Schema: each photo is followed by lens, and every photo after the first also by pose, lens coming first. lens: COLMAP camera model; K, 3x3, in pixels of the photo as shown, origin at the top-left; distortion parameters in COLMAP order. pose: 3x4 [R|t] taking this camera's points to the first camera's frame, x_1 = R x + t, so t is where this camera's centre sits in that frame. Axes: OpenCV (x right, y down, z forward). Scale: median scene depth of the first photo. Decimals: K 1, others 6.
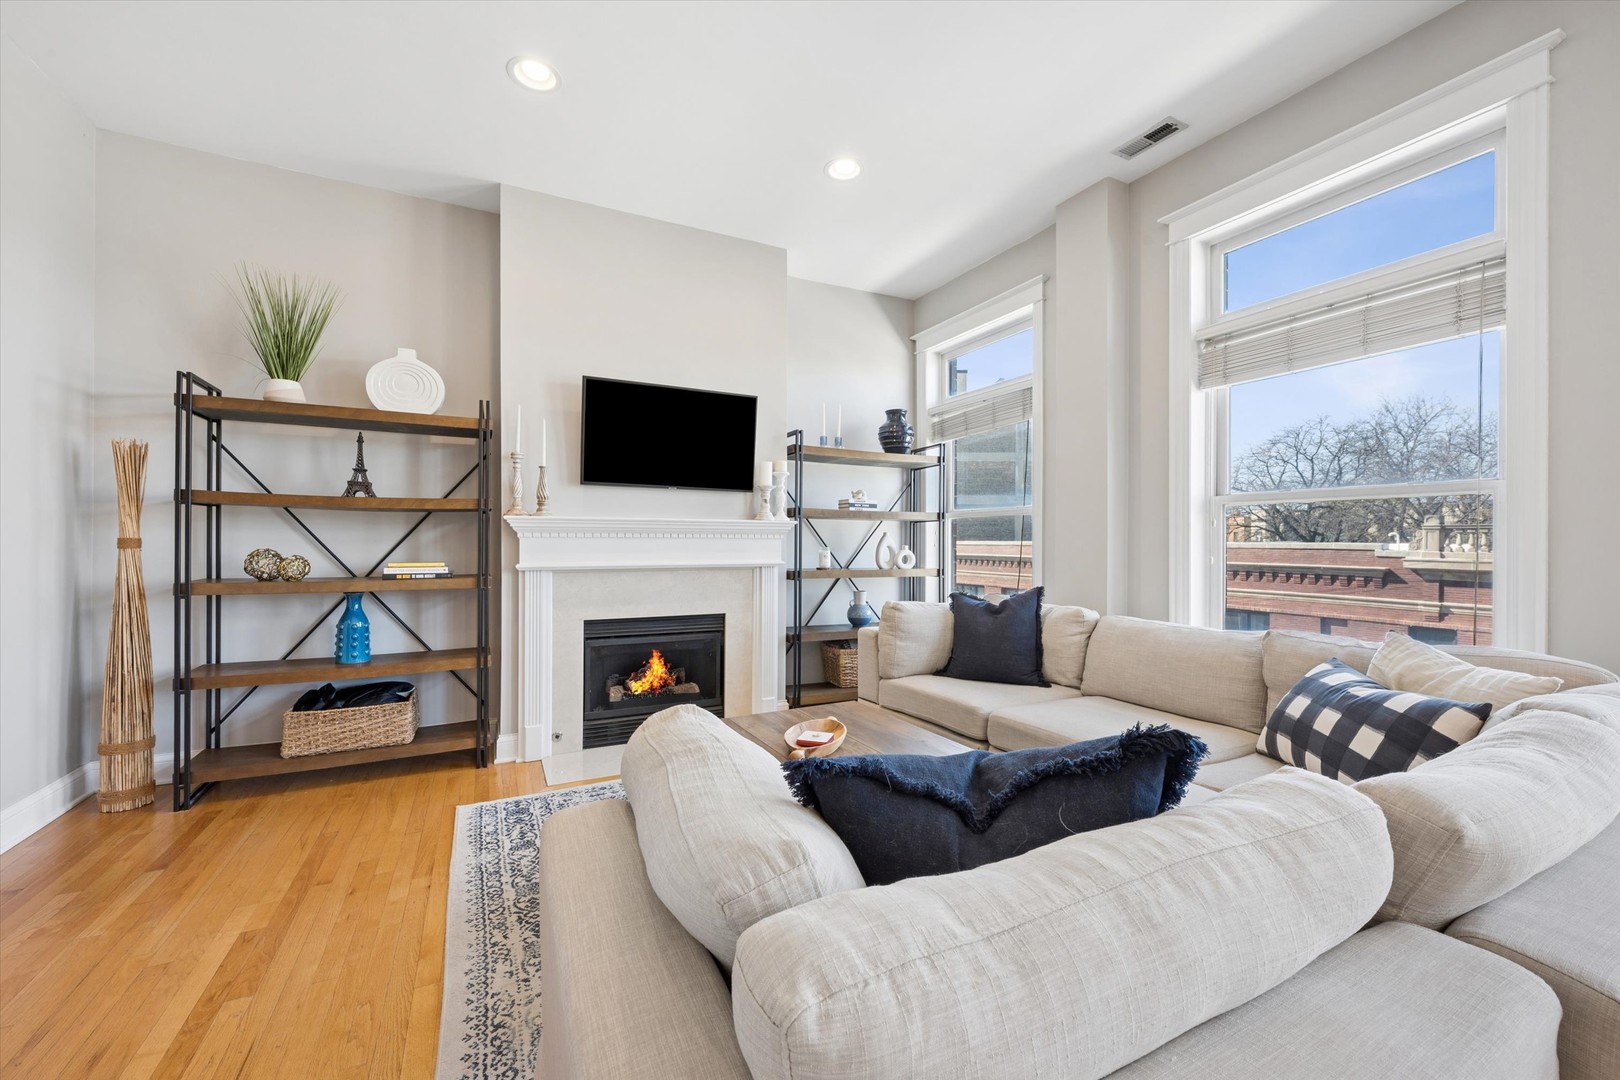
lens RADIAL K [[637.6, 0, 810.0], [0, 637.6, 540.0], [0, 0, 1]] dist [-0.000115, -0.000506]
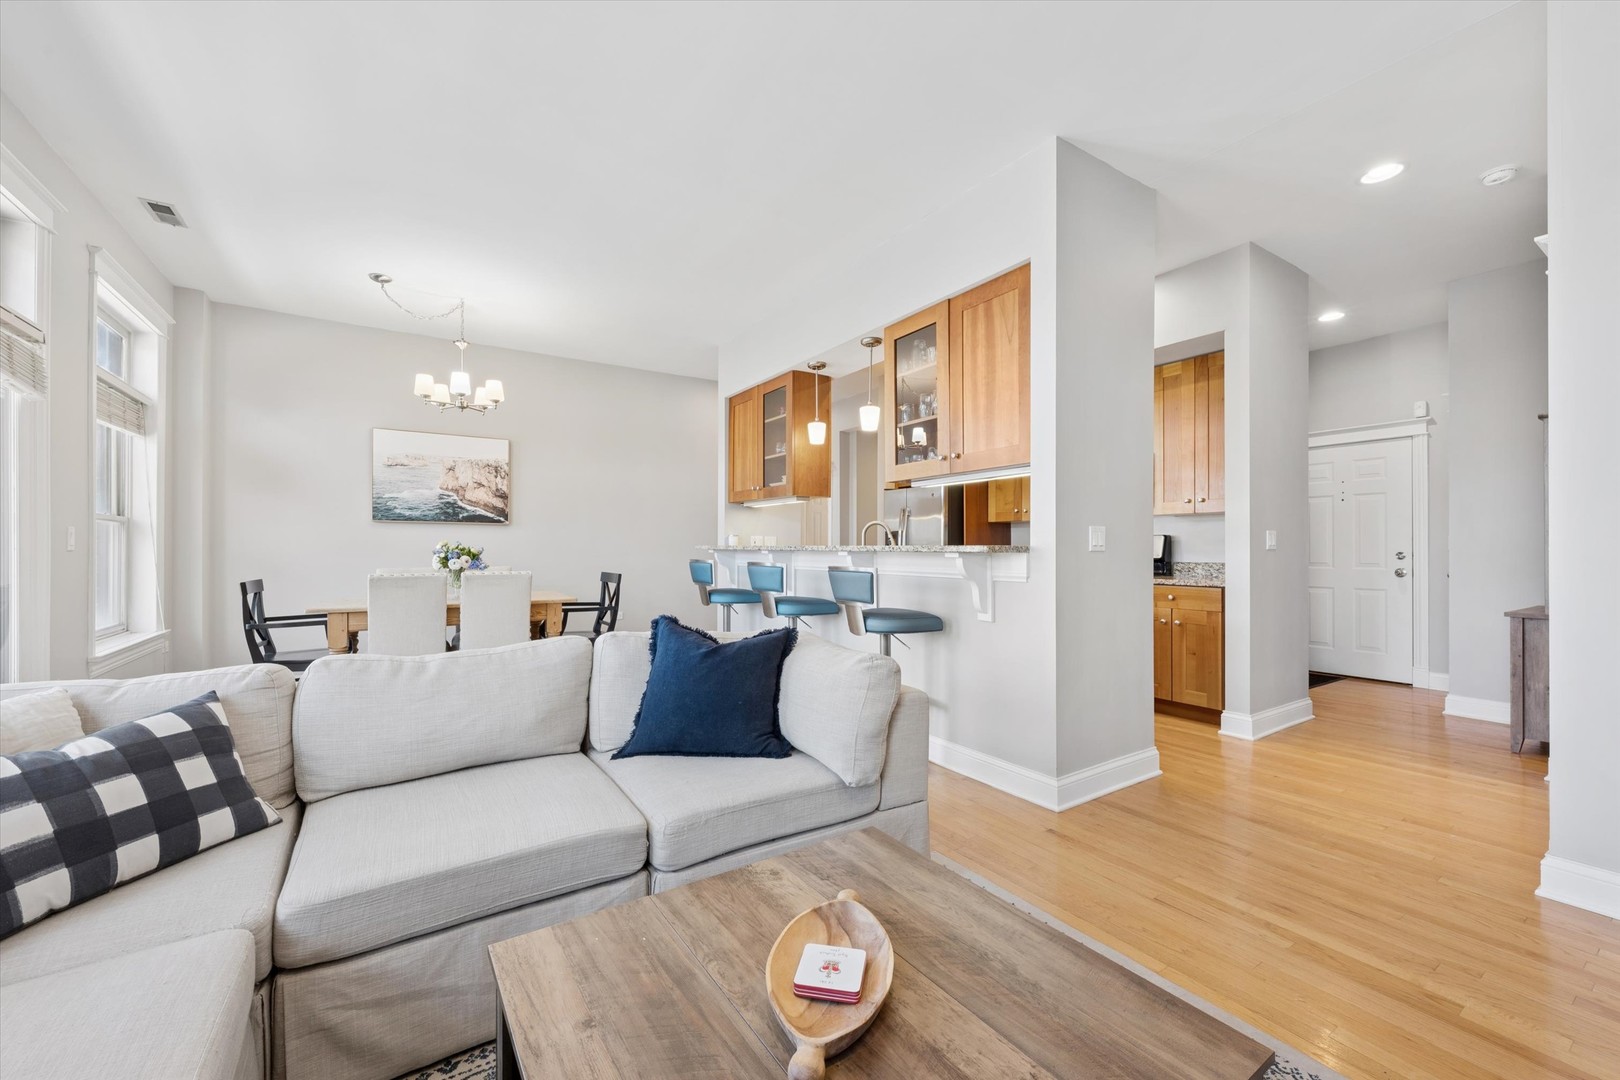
lens RADIAL K [[648.8, 0, 811.3], [0, 648.8, 544.3], [0, 0, 1]] dist [0.000969, -0.000047]
pose [[-0.994825, -0.005994, -0.101431, 0.049238], [-0.005337, 0.999963, -0.006754, -0.002285], [0.101468, -0.006177, -0.994820, 0.976710]]
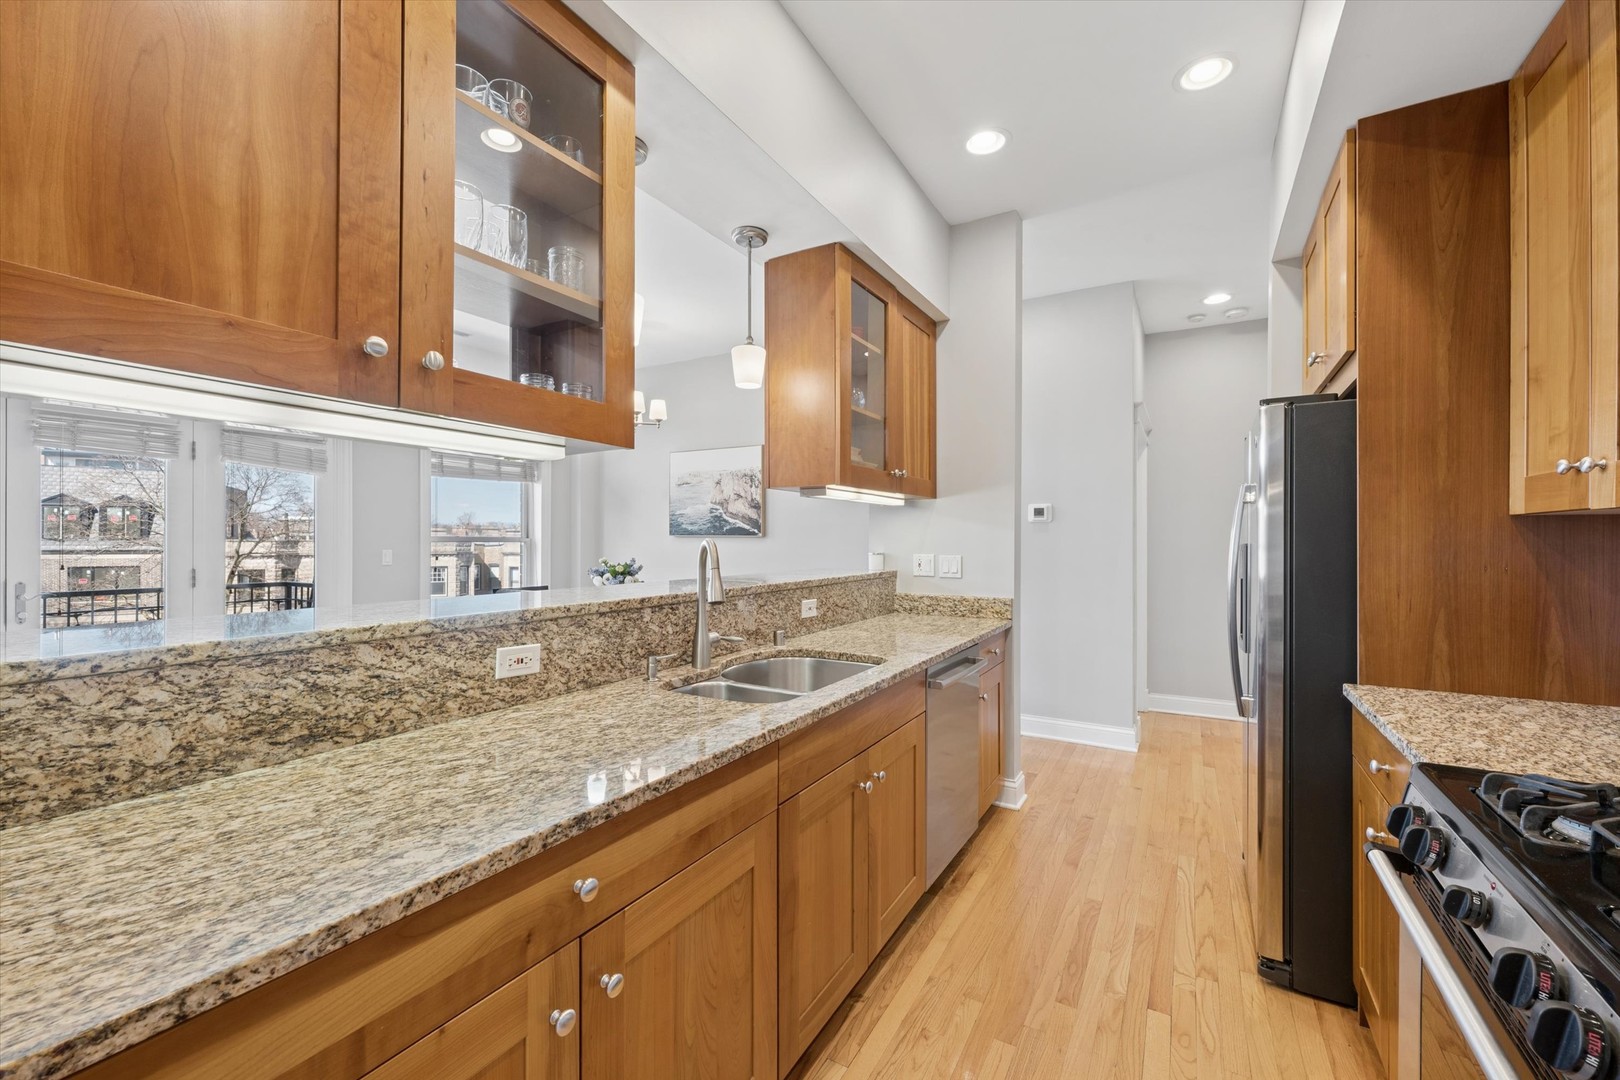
lens RADIAL K [[648.8, 0, 811.3], [0, 648.8, 544.3], [0, 0, 1]] dist [0.000969, -0.000047]
pose [[-0.535617, -0.010607, 0.844395, -0.751735], [-0.004232, 0.999942, 0.009877, -0.059749], [-0.844451, 0.001717, -0.535631, -0.073496]]
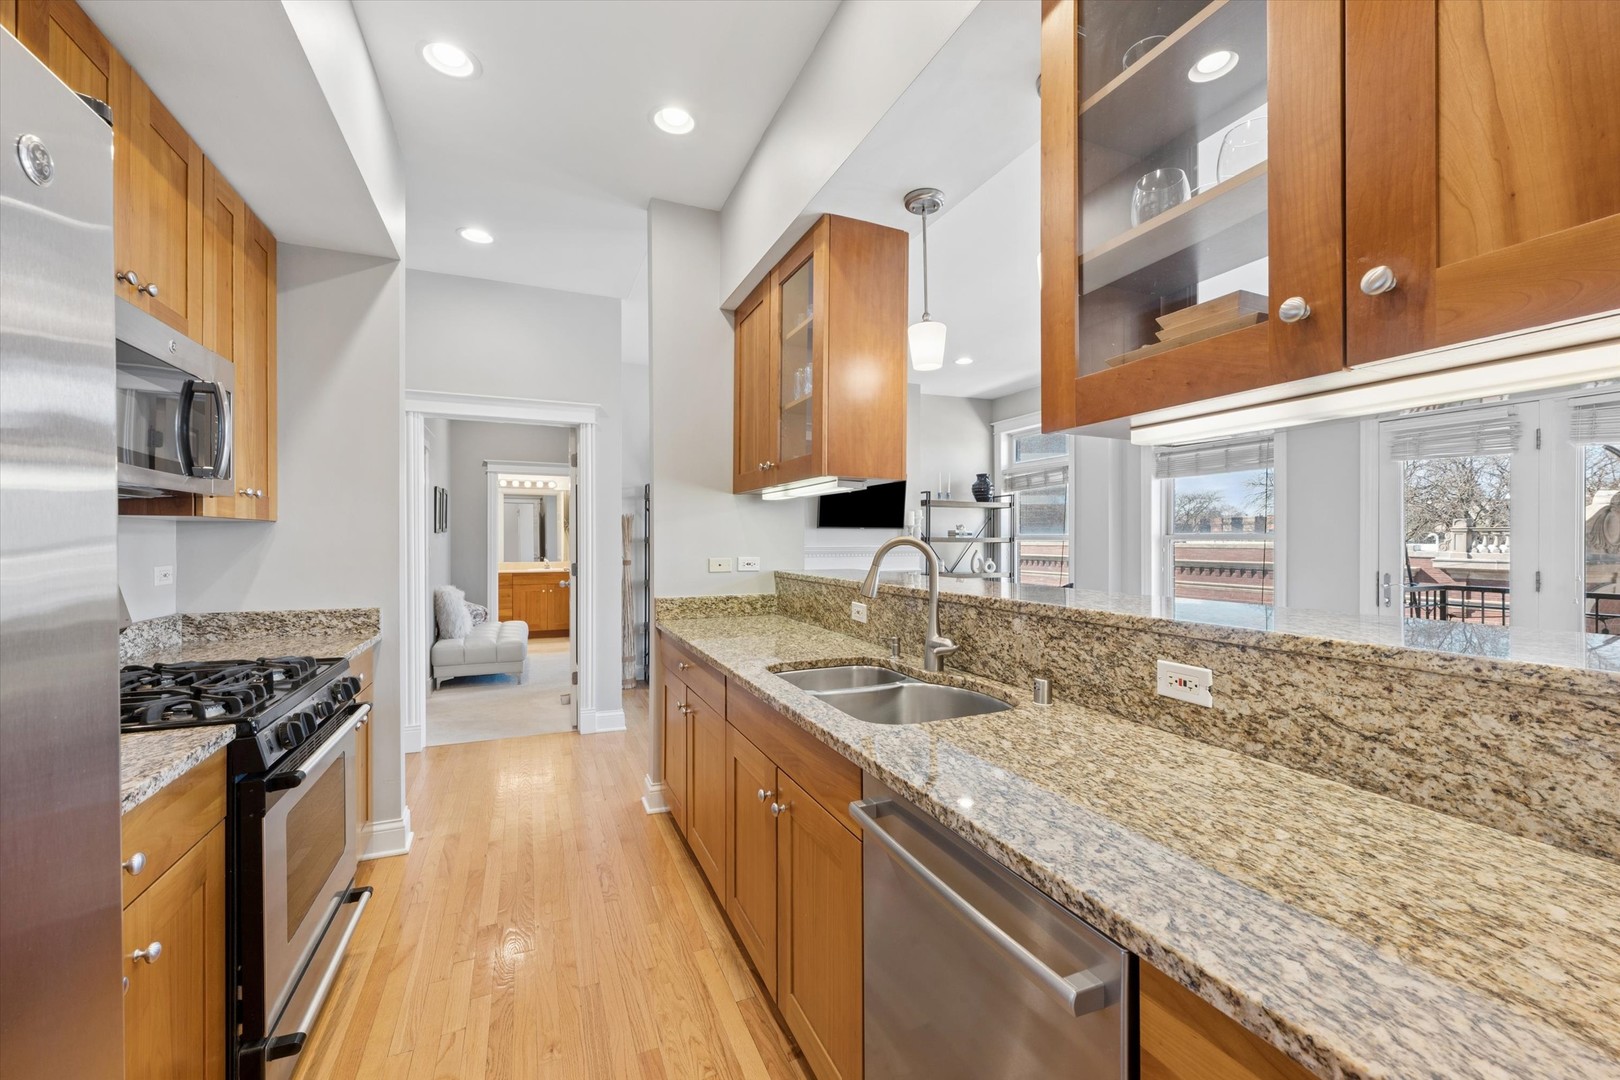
lens RADIAL K [[648.8, 0, 811.3], [0, 648.8, 544.3], [0, 0, 1]] dist [0.000969, -0.000047]
pose [[0.998130, -0.004036, -0.060991, -0.266597], [0.004577, 0.999951, 0.008724, -0.057010], [0.060953, -0.008987, 0.998100, -0.889054]]
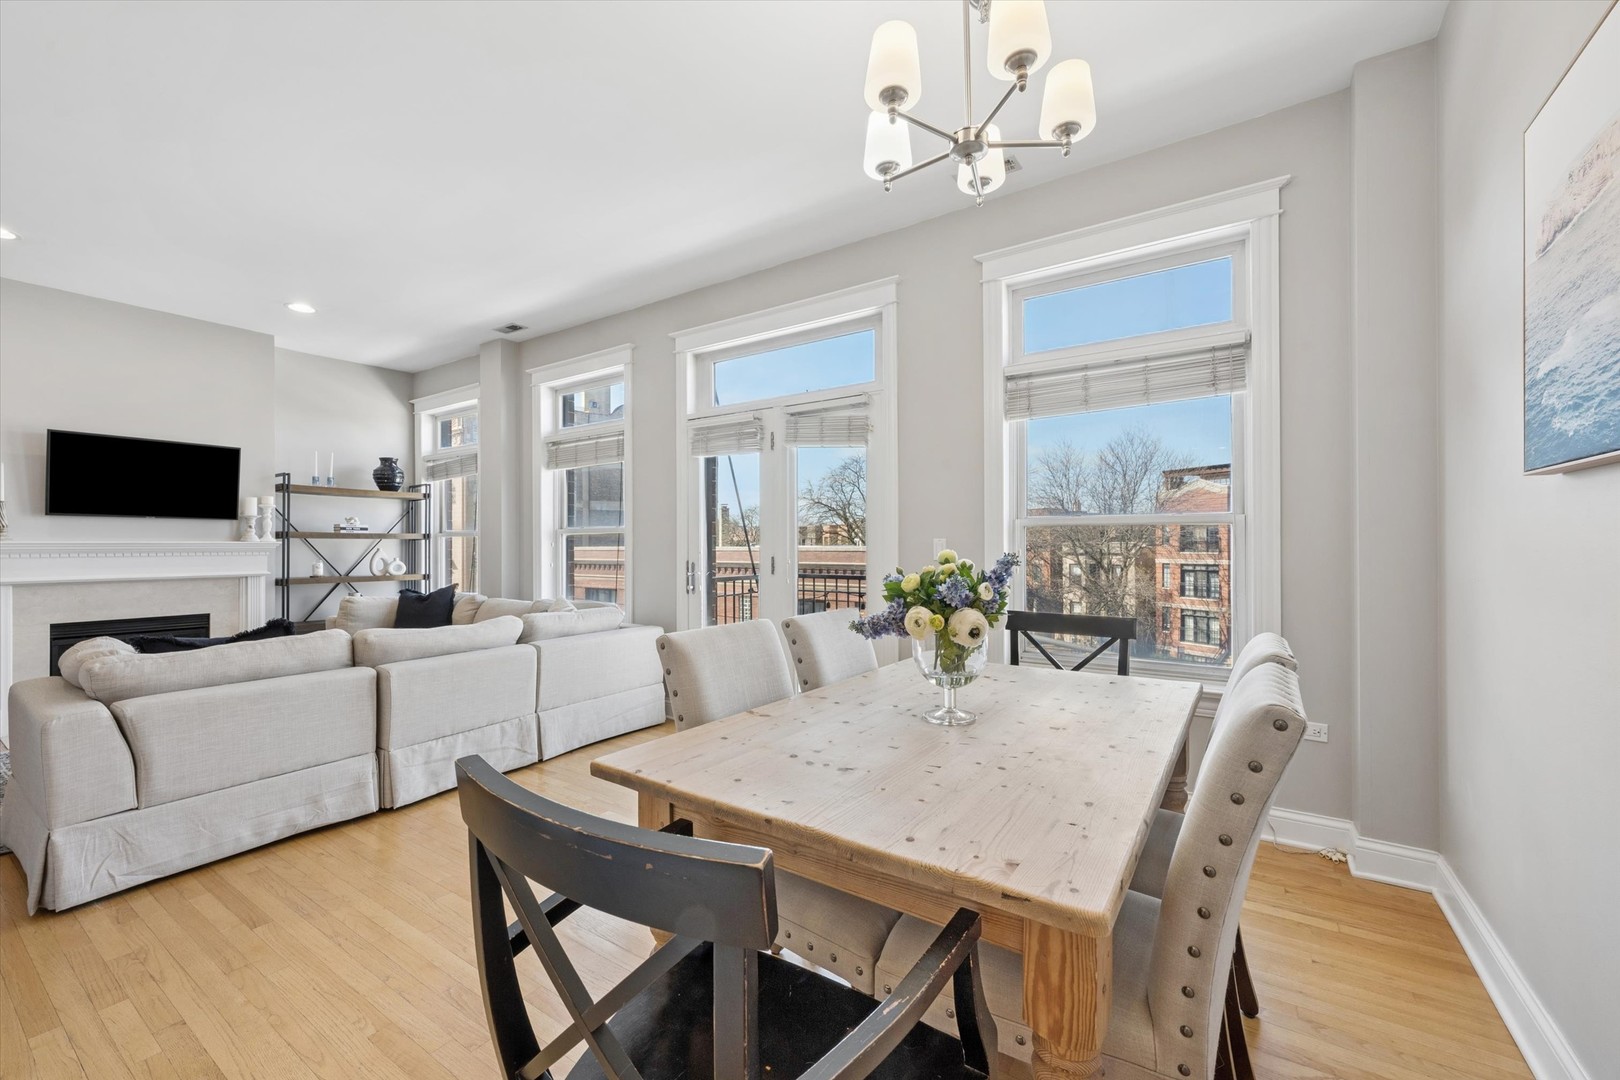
lens RADIAL K [[637.6, 0, 810.0], [0, 637.6, 540.0], [0, 0, 1]] dist [-0.000115, -0.000506]
pose [[0.870182, -0.003304, 0.492719, 0.329786], [0.006720, 0.999964, -0.005164, -0.021950], [-0.492685, 0.007805, 0.870173, -0.826002]]
